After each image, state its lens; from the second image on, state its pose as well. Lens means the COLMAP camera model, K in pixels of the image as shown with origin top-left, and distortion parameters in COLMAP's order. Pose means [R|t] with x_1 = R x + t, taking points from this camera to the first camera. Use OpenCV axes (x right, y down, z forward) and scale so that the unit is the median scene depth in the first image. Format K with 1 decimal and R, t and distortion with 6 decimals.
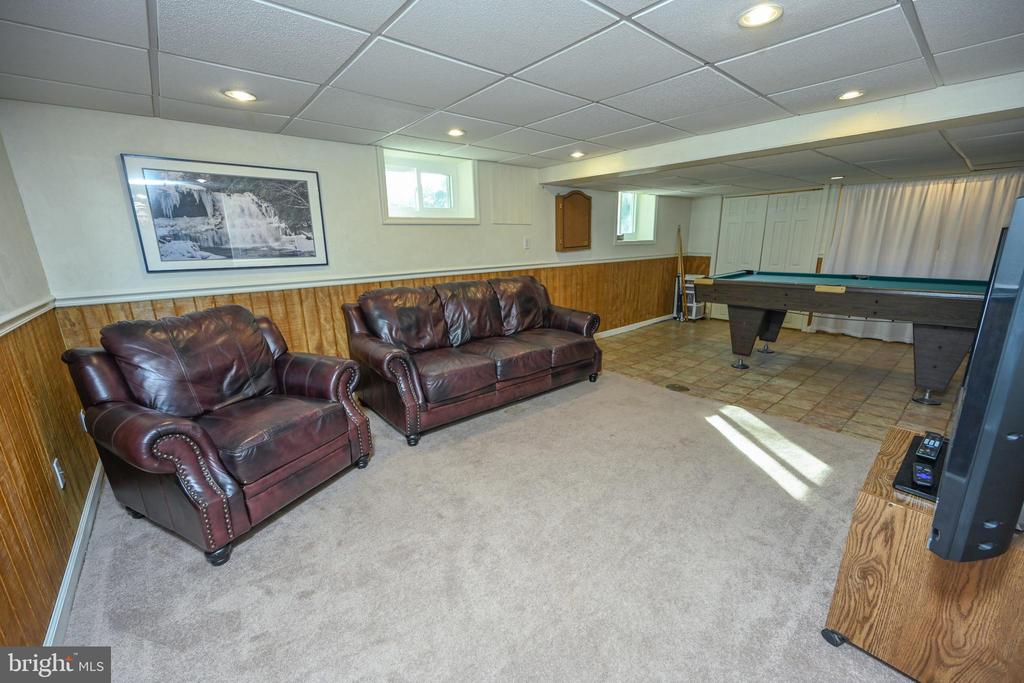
lens RADIAL K [[399.2, 0, 512.0], [0, 399.2, 341.5], [0, 0, 1]] dist [-0.015625, -0.000058]
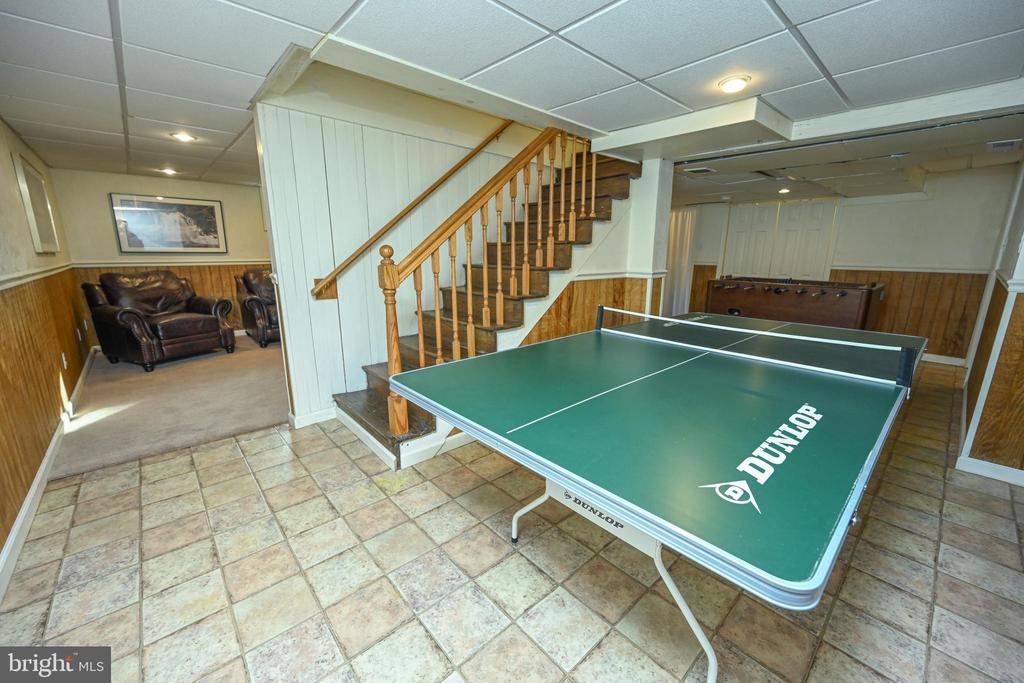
lens RADIAL K [[405.2, 0, 512.0], [0, 405.2, 341.5], [0, 0, 1]] dist [0.000902, 0.000096]
pose [[0.998506, 0.025443, 0.048365, 0.762905], [-0.024893, 0.999619, -0.011956, 0.200777], [-0.048651, 0.010735, 0.998758, -0.903316]]
